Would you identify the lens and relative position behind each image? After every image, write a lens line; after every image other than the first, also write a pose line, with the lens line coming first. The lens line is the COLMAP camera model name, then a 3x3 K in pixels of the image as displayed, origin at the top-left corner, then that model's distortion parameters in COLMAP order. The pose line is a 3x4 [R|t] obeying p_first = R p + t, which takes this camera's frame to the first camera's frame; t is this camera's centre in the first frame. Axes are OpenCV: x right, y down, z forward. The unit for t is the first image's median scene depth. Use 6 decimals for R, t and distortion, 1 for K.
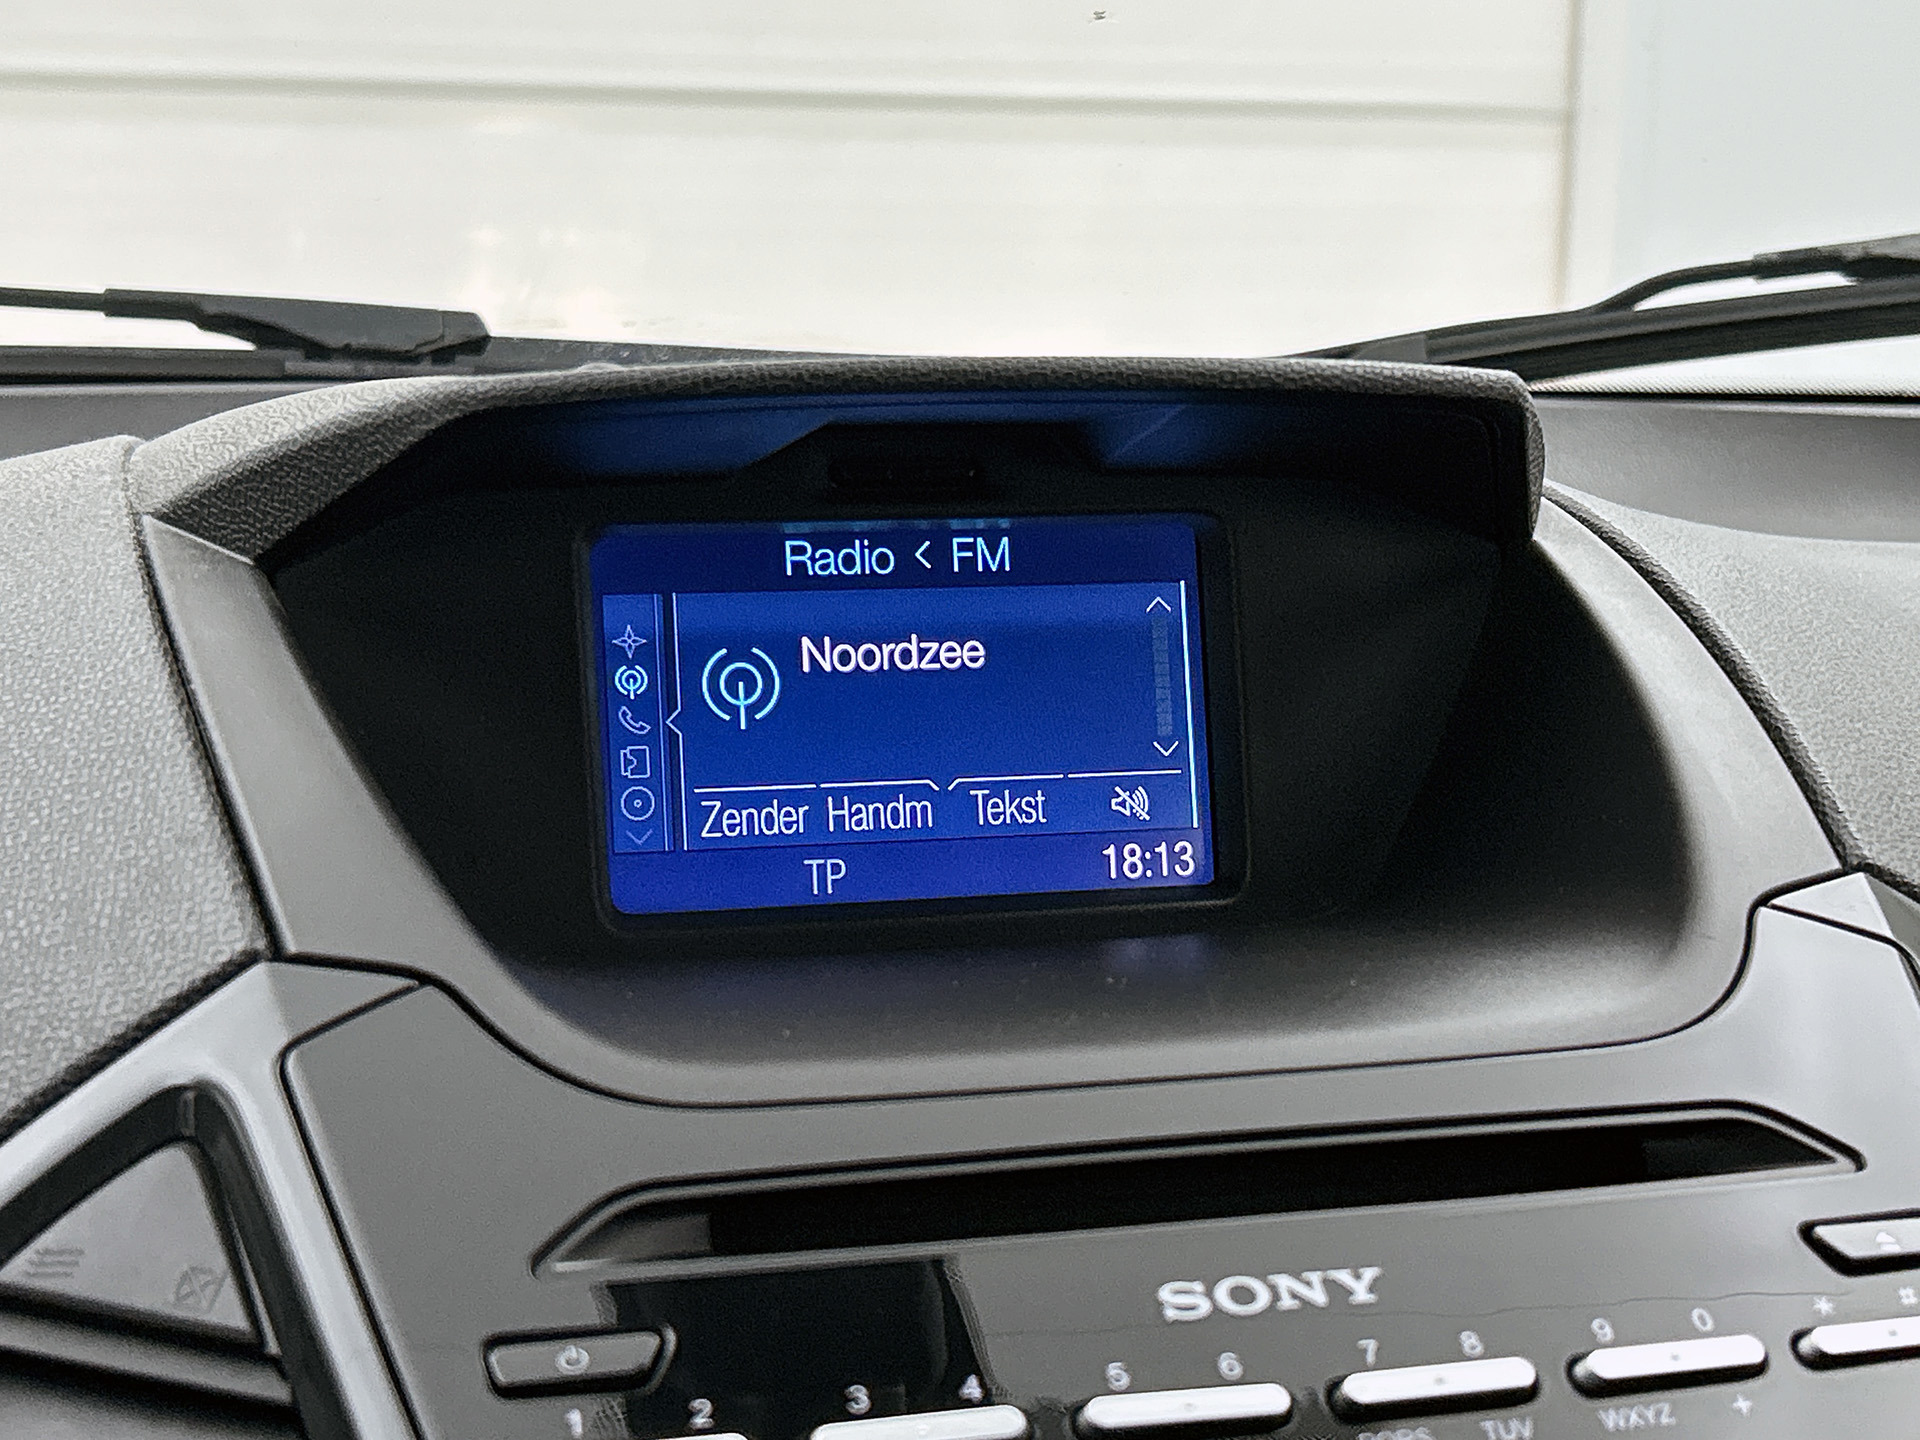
lens RADIAL K [[3053.4, 0, 955.4], [0, 3053.4, 842.4], [0, 0, 1]] dist [0.193600, -0.681124]
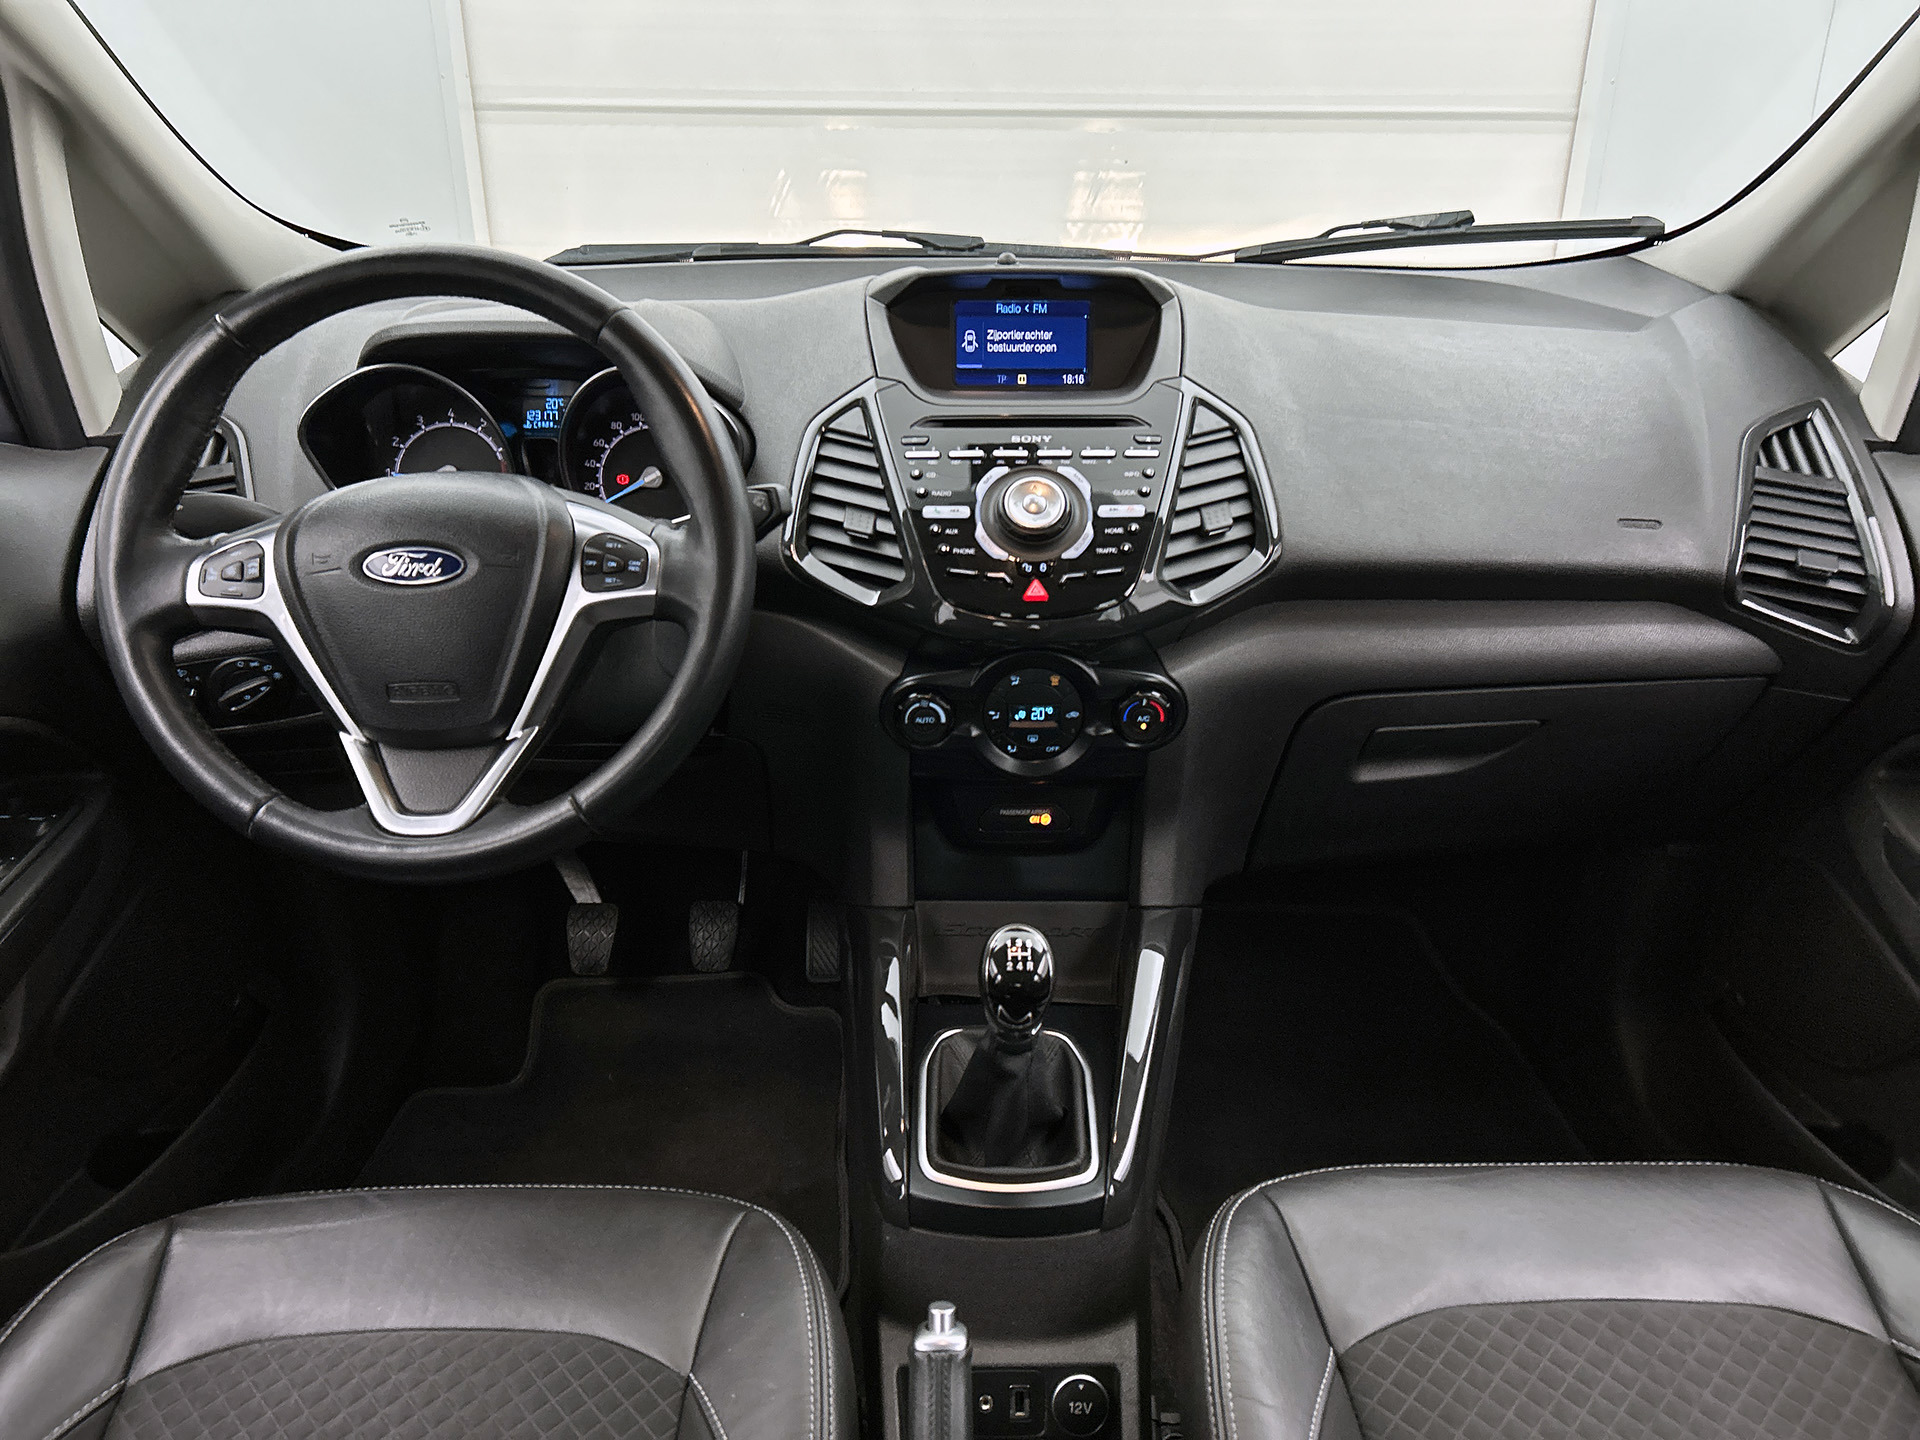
lens RADIAL K [[1419.0, 0, 960.0], [0, 1419.0, 720.0], [0, 0, 1]] dist [0.213895, -0.442515]
pose [[0.967352, 0.091046, -0.236519, 0.483379], [-0.047631, 0.981926, 0.183174, 0.129564], [0.248922, -0.165928, 0.954204, -1.268106]]
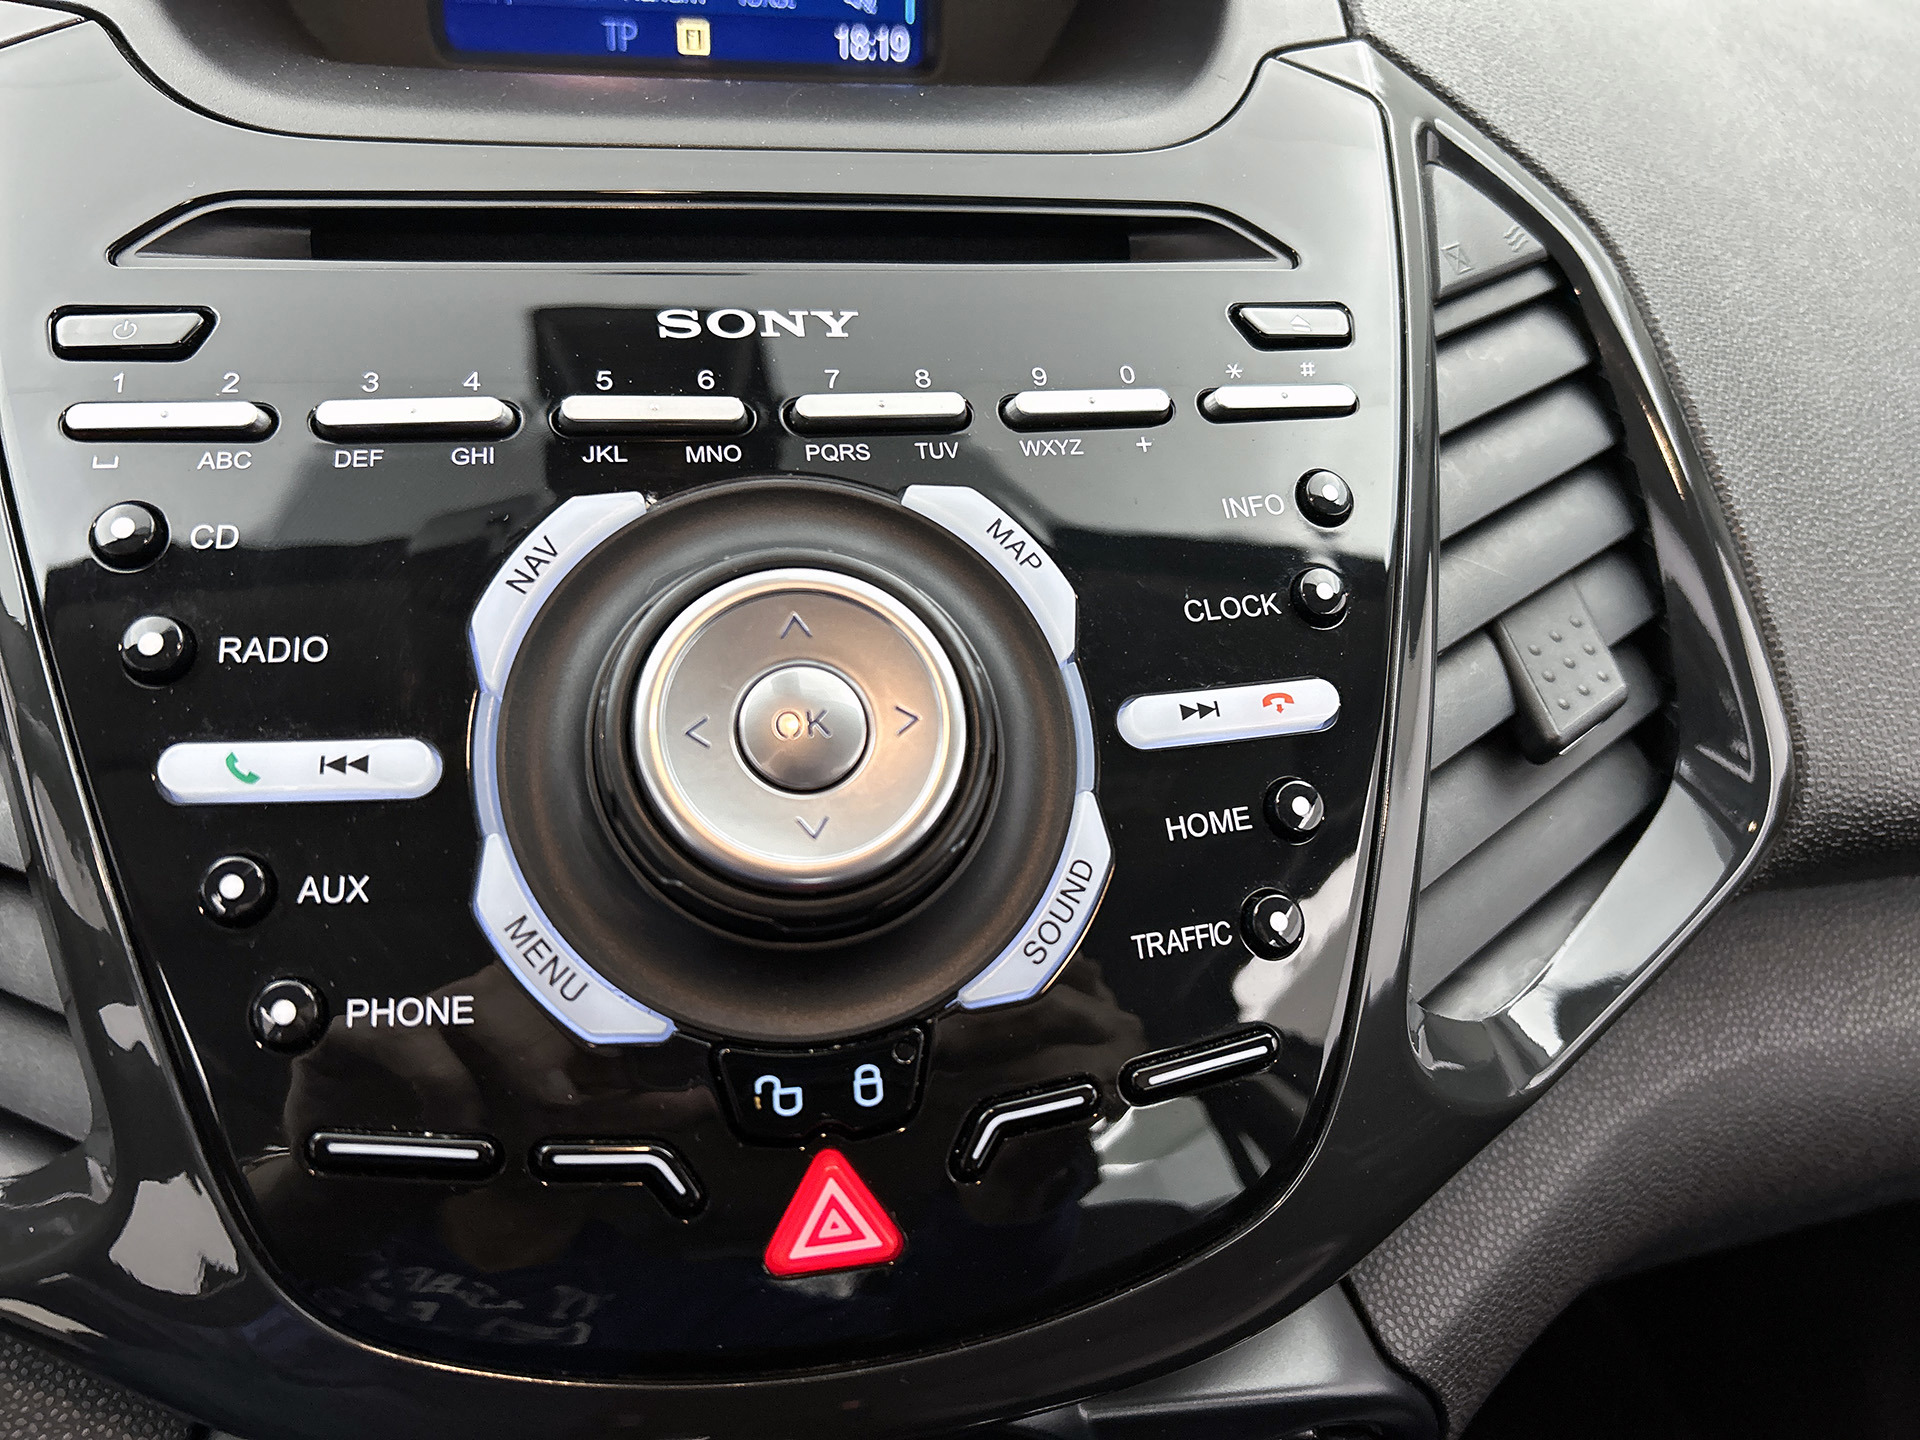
lens RADIAL K [[1493.1, 0, 960.0], [0, 1493.1, 720.0], [0, 0, 1]] dist [0.075534, -0.135655]
pose [[0.996954, 0.074616, -0.022715, 0.147200], [-0.062911, 0.941422, 0.331310, 0.067290], [0.046106, -0.328872, 0.943248, 0.292033]]
